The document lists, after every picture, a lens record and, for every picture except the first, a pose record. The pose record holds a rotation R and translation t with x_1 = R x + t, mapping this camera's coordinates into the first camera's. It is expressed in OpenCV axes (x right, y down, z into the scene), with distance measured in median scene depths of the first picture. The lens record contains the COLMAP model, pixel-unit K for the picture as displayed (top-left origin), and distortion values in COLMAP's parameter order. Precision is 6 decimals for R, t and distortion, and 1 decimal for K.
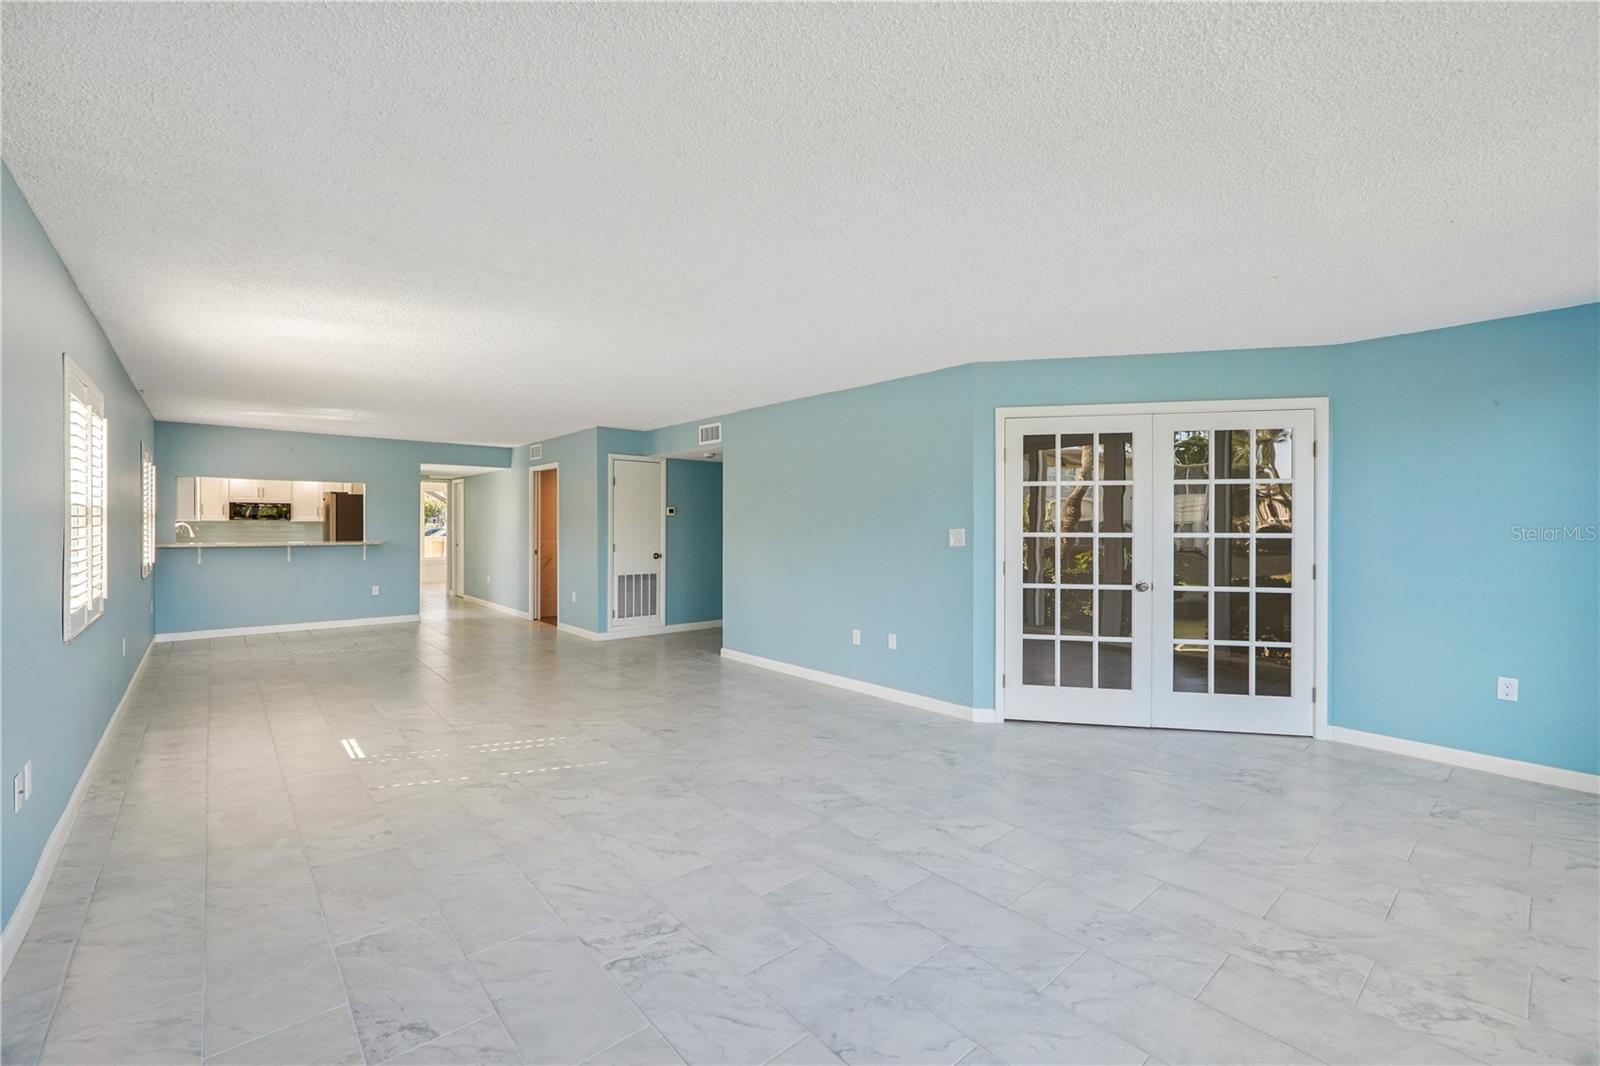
lens RADIAL K [[681.1, 0, 795.6], [0, 681.1, 530.6], [0, 0, 1]] dist [-0.011893, 0.003408]
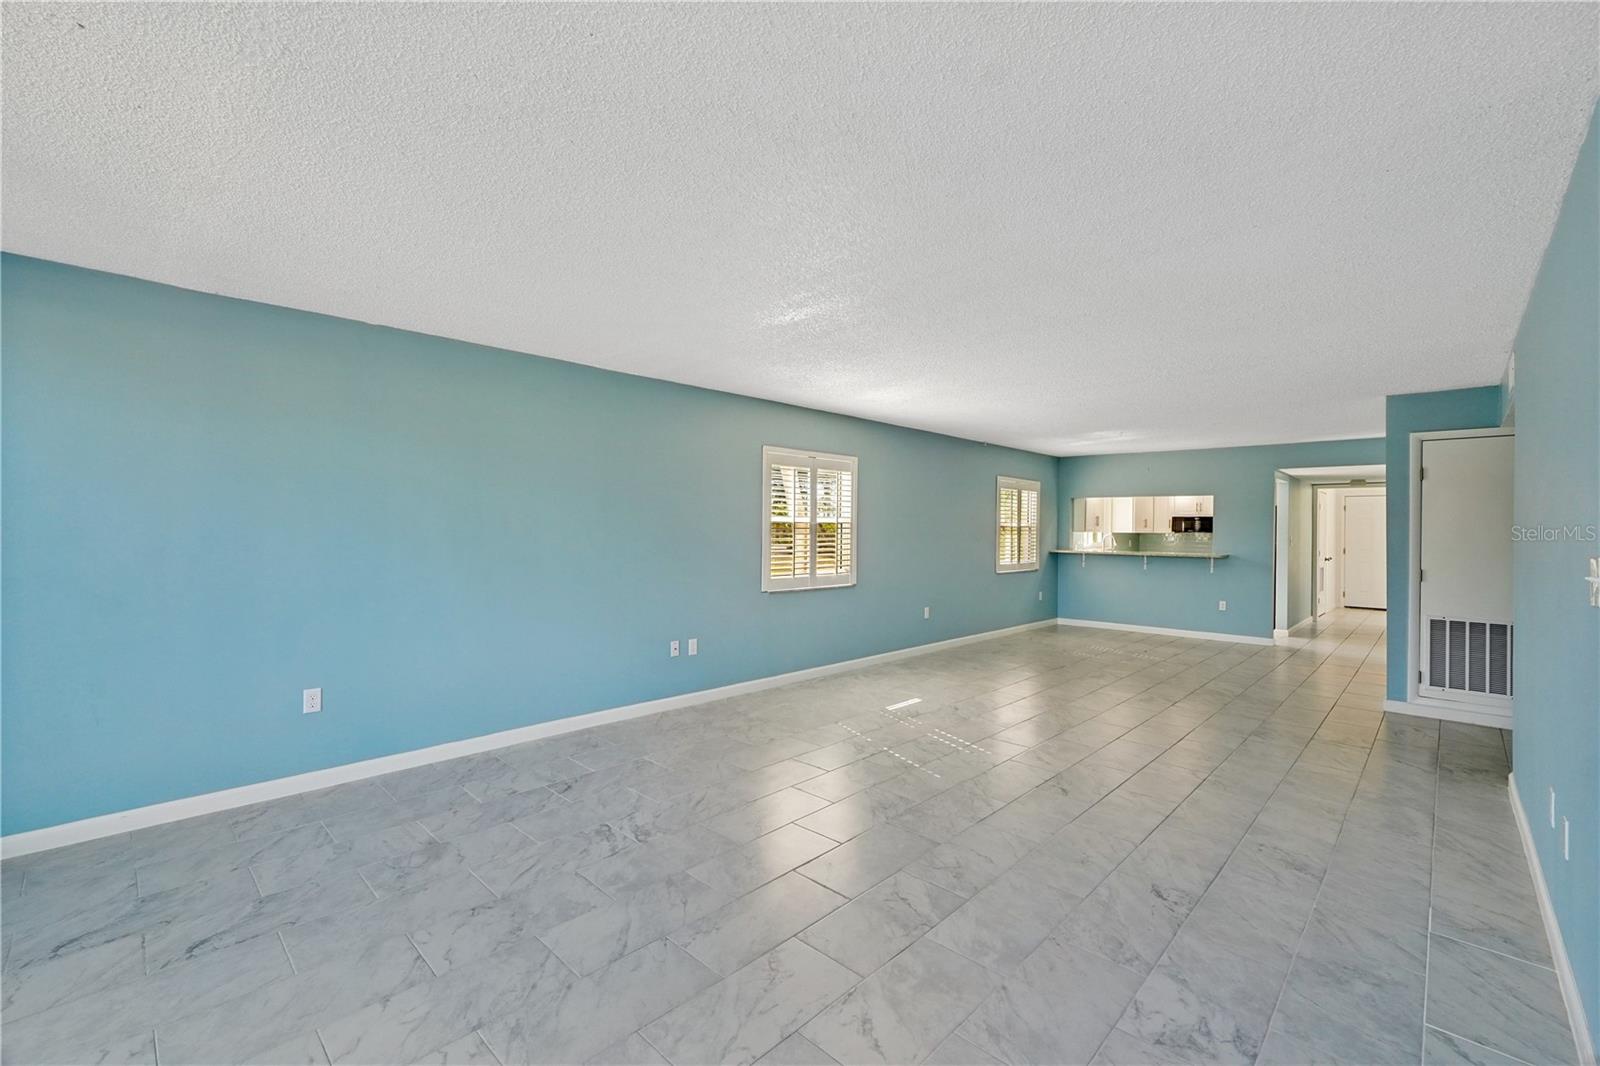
lens RADIAL K [[681.1, 0, 781.0], [0, 681.1, 531.8], [0, 0, 1]] dist [-0.011893, 0.003408]
pose [[0.073176, 0.002250, -0.997317, 0.327454], [-0.021646, 0.999765, 0.000667, -0.004115], [0.997084, 0.021539, 0.073207, 0.331406]]
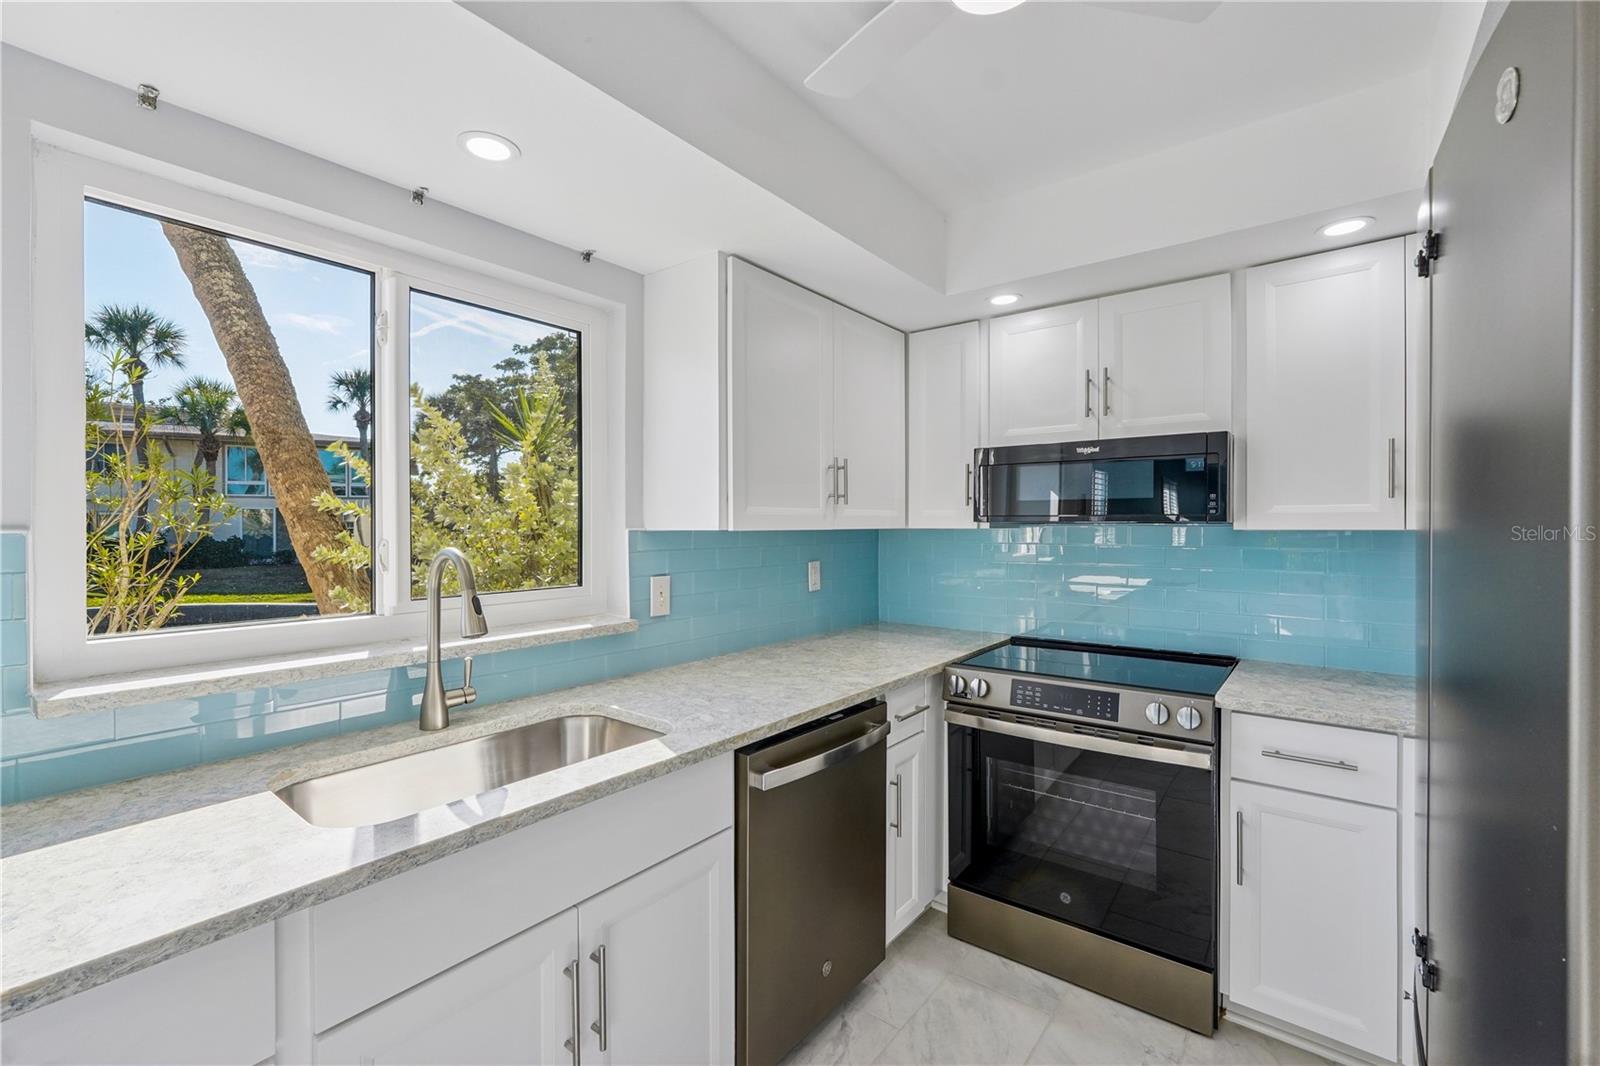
lens RADIAL K [[681.1, 0, 784.8], [0, 681.1, 531.0], [0, 0, 1]] dist [-0.011893, 0.003408]
pose [[0.172717, 0.007172, -0.984945, -0.787188], [-0.008495, 0.999947, 0.005791, -0.017889], [0.984935, 0.007367, 0.172769, 1.140068]]
